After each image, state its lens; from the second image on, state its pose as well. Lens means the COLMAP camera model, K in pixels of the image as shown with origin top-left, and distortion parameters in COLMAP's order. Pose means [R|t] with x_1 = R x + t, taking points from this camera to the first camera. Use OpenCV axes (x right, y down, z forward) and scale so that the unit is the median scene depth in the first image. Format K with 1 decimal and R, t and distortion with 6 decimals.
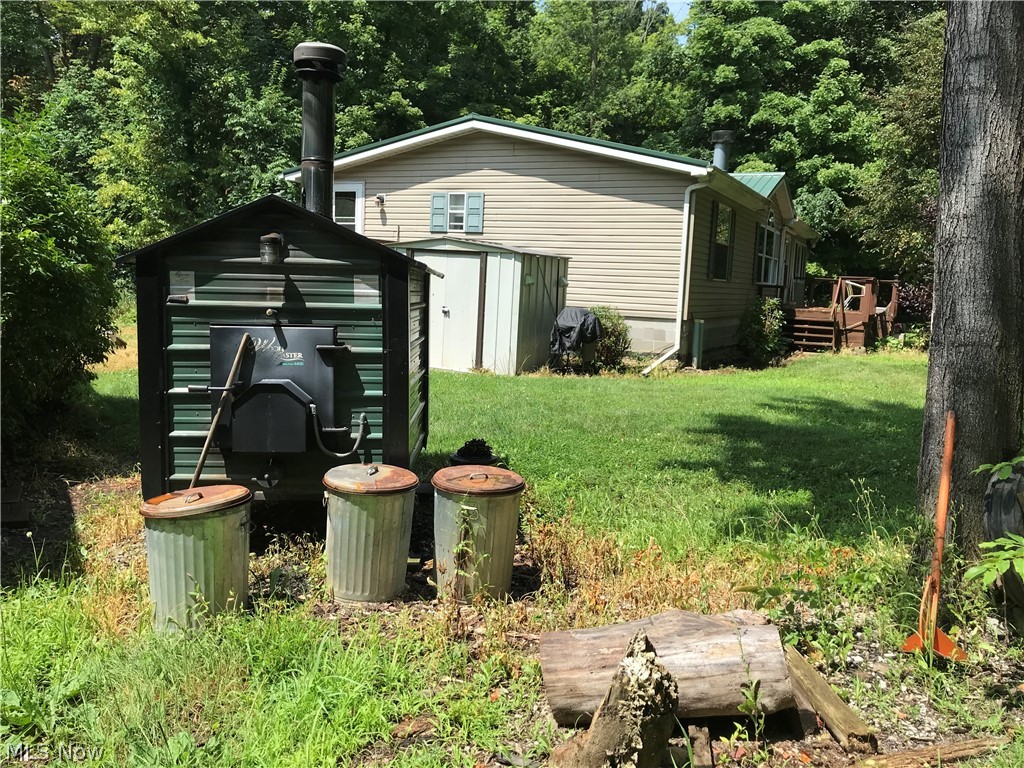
lens RADIAL K [[830.1, 0, 512.0], [0, 830.1, 384.0], [0, 0, 1]] dist [-0.002164, -0.001321]
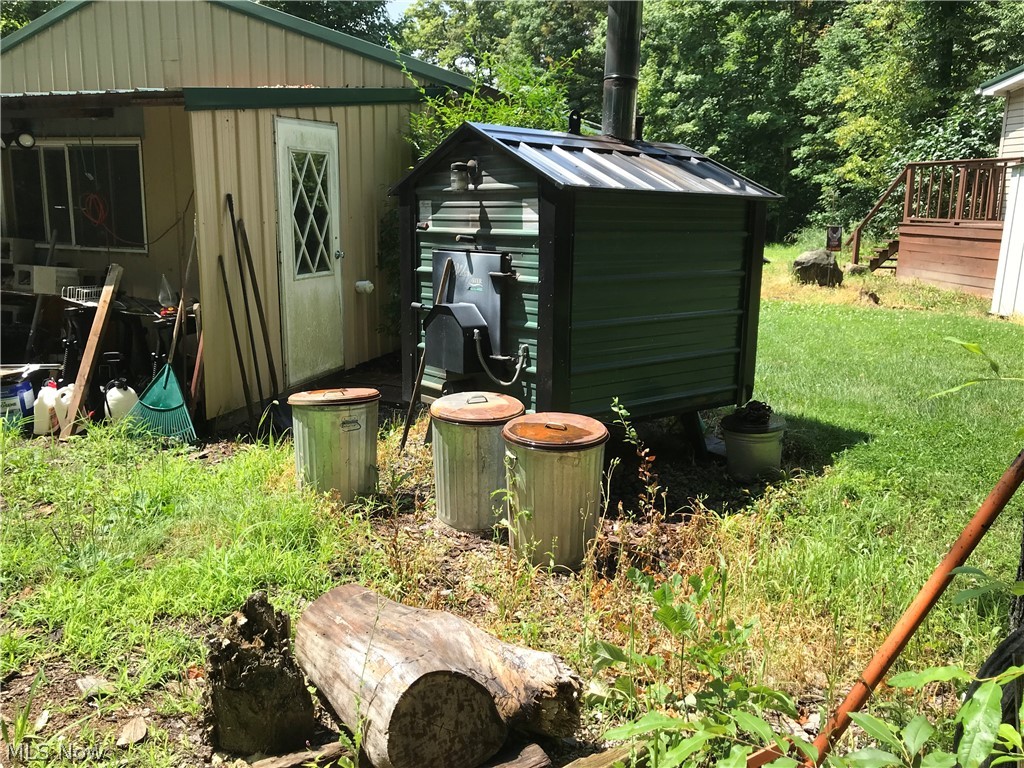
lens RADIAL K [[835.9, 0, 512.0], [0, 835.9, 384.0], [0, 0, 1]] dist [-0.000492, -0.009672]
pose [[0.604892, 0.140104, -0.783886, 0.590565], [-0.087204, 0.990135, 0.109675, -0.024928], [0.791518, 0.002017, 0.611142, 0.400446]]
